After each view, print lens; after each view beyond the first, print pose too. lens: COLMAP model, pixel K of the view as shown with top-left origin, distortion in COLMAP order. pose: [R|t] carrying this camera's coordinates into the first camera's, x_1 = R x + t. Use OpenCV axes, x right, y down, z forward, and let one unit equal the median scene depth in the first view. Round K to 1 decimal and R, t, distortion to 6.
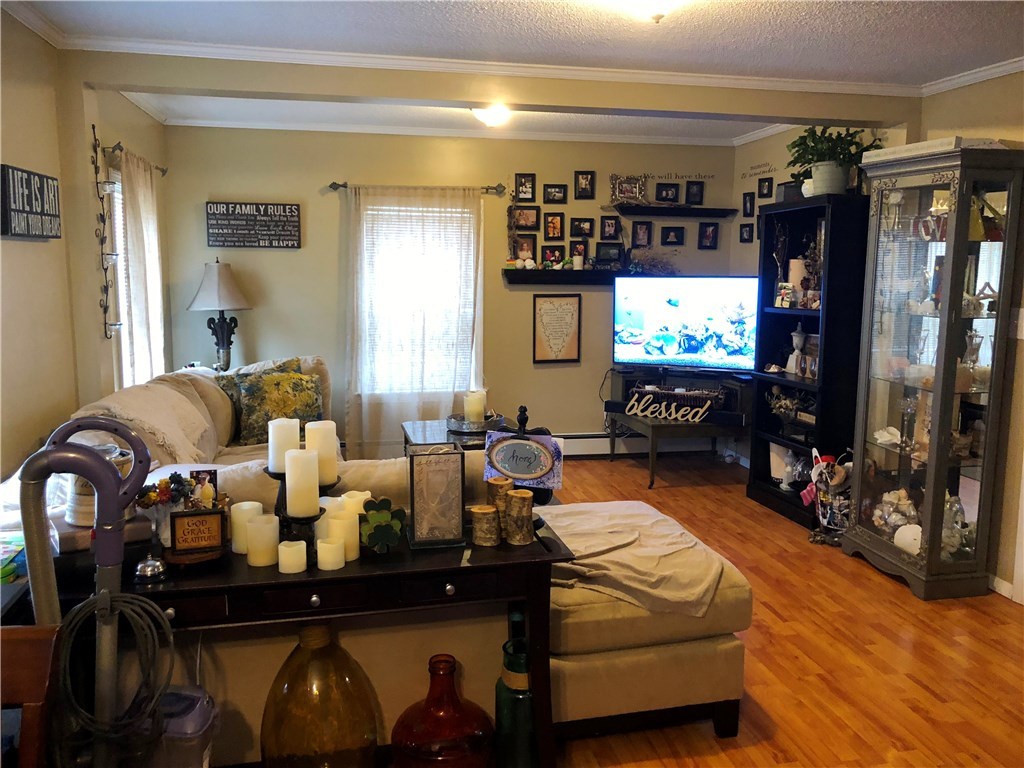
lens RADIAL K [[842.4, 0, 516.2], [0, 842.4, 372.9], [0, 0, 1]] dist [0.092745, -0.204906]
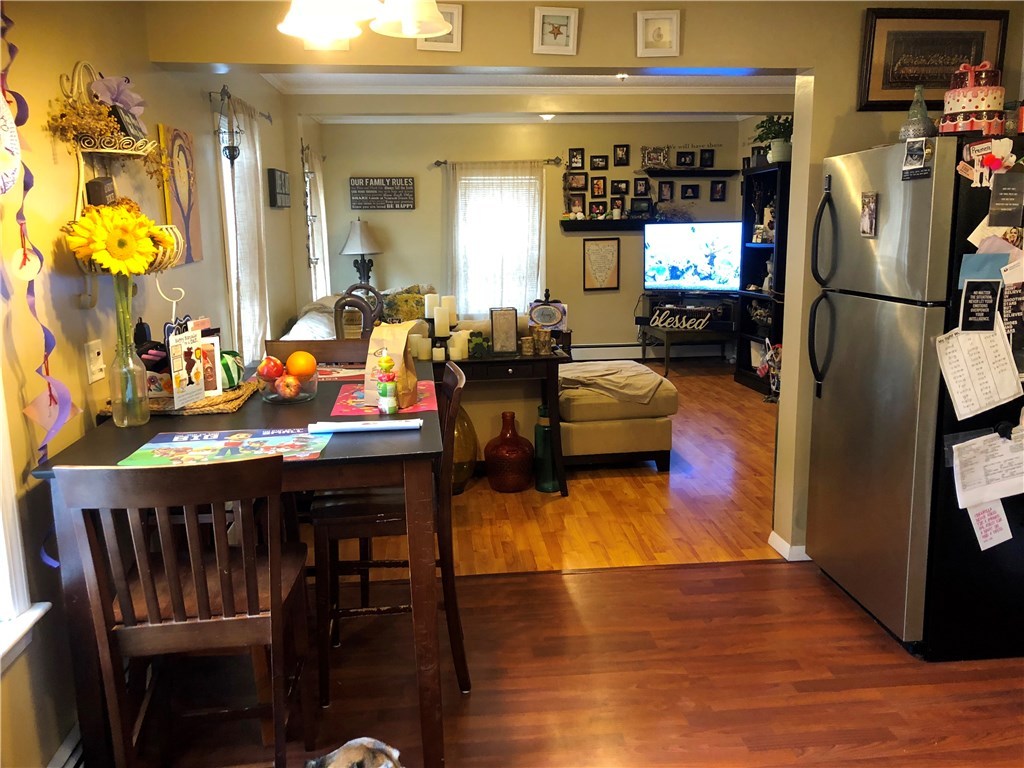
lens RADIAL K [[842.4, 0, 516.2], [0, 842.4, 372.9], [0, 0, 1]] dist [0.092745, -0.204906]
pose [[0.994800, -0.005335, -0.101705, 0.052883], [0.010806, 0.998519, 0.053318, 0.050540], [0.101270, -0.054139, 0.993385, -0.384767]]
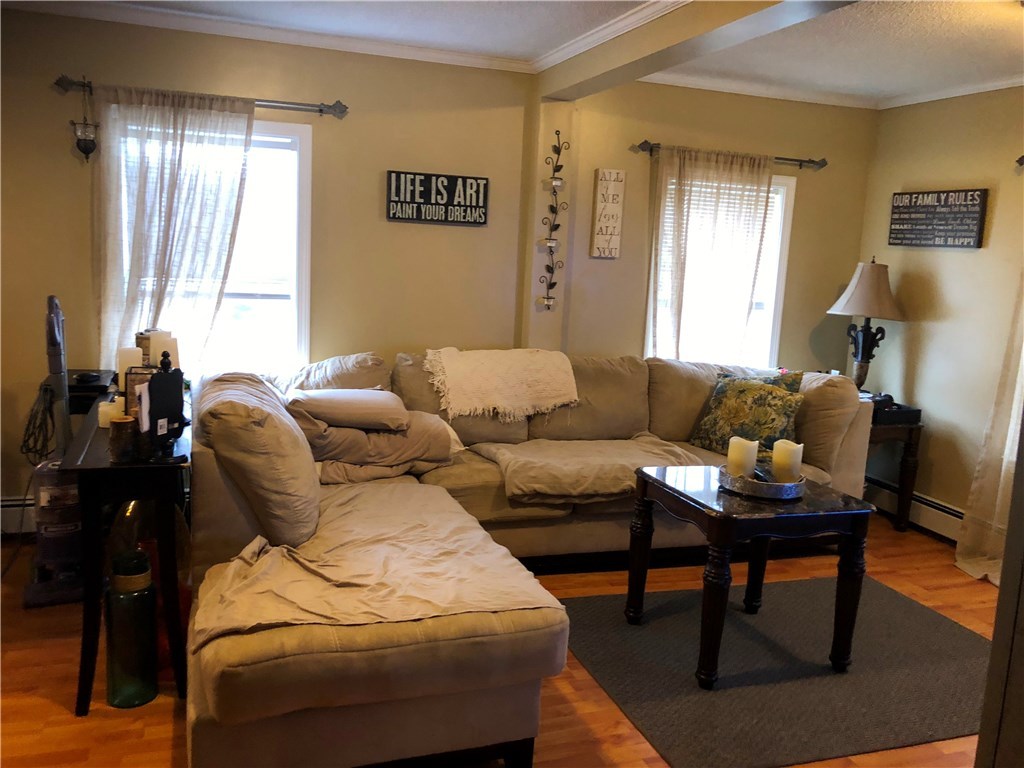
lens RADIAL K [[844.7, 0, 512.0], [0, 844.7, 384.0], [0, 0, 1]] dist [0.037735, -0.000129]
pose [[0.135890, 0.165473, -0.976807, 0.447480], [-0.178903, 0.973843, 0.140083, -0.061198], [0.974437, 0.155718, 0.161940, 0.490095]]
